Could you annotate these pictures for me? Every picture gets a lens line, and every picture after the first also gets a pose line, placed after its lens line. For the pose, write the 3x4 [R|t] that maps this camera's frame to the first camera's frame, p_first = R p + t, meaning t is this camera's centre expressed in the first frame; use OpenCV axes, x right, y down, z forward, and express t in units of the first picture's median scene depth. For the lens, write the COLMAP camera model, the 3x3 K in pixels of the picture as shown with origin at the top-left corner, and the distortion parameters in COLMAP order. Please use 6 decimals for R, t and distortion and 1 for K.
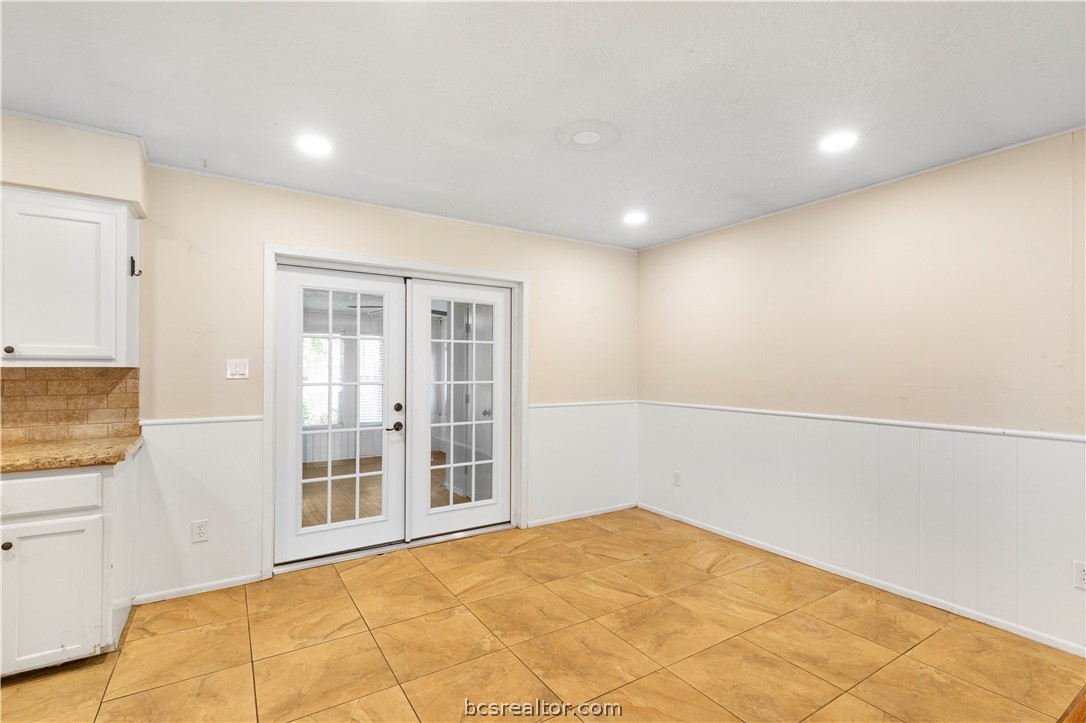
lens RADIAL K [[501.6, 0, 542.0], [0, 501.6, 364.6], [0, 0, 1]] dist [-0.000917, -0.000109]
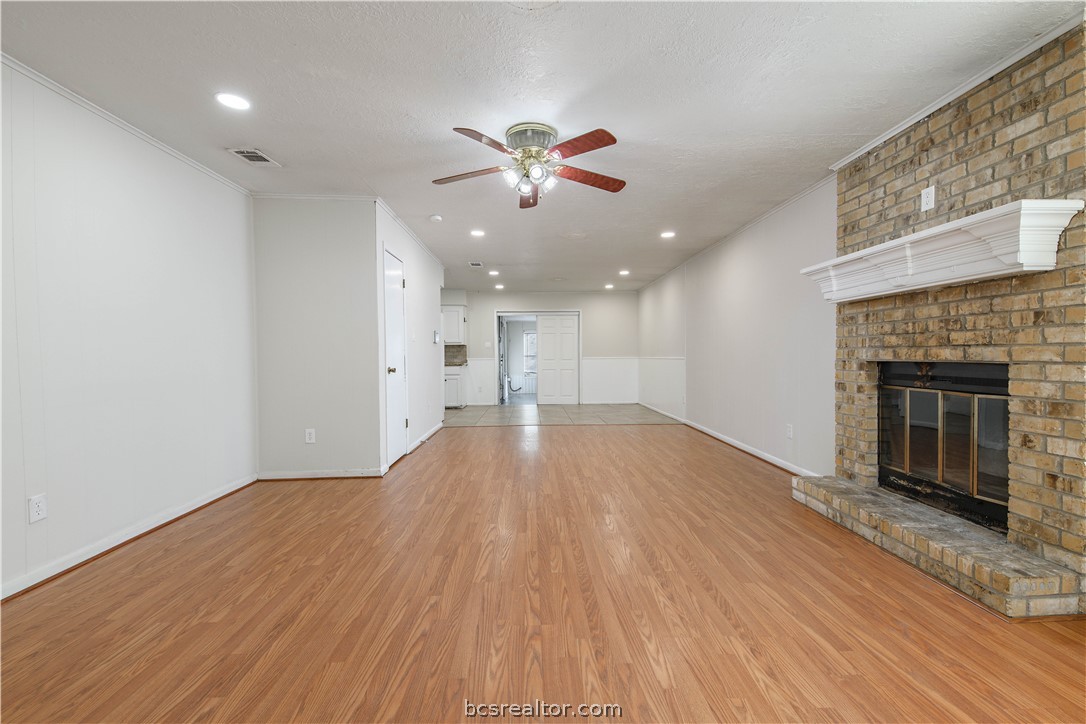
lens RADIAL K [[456.4, 0, 542.2], [0, 456.4, 361.1], [0, 0, 1]] dist [0.014471, -0.004797]
pose [[0.858798, 0.003636, -0.512302, 1.649459], [0.012617, 0.999521, 0.028246, 0.042065], [0.512159, -0.030721, 0.858341, -1.901342]]
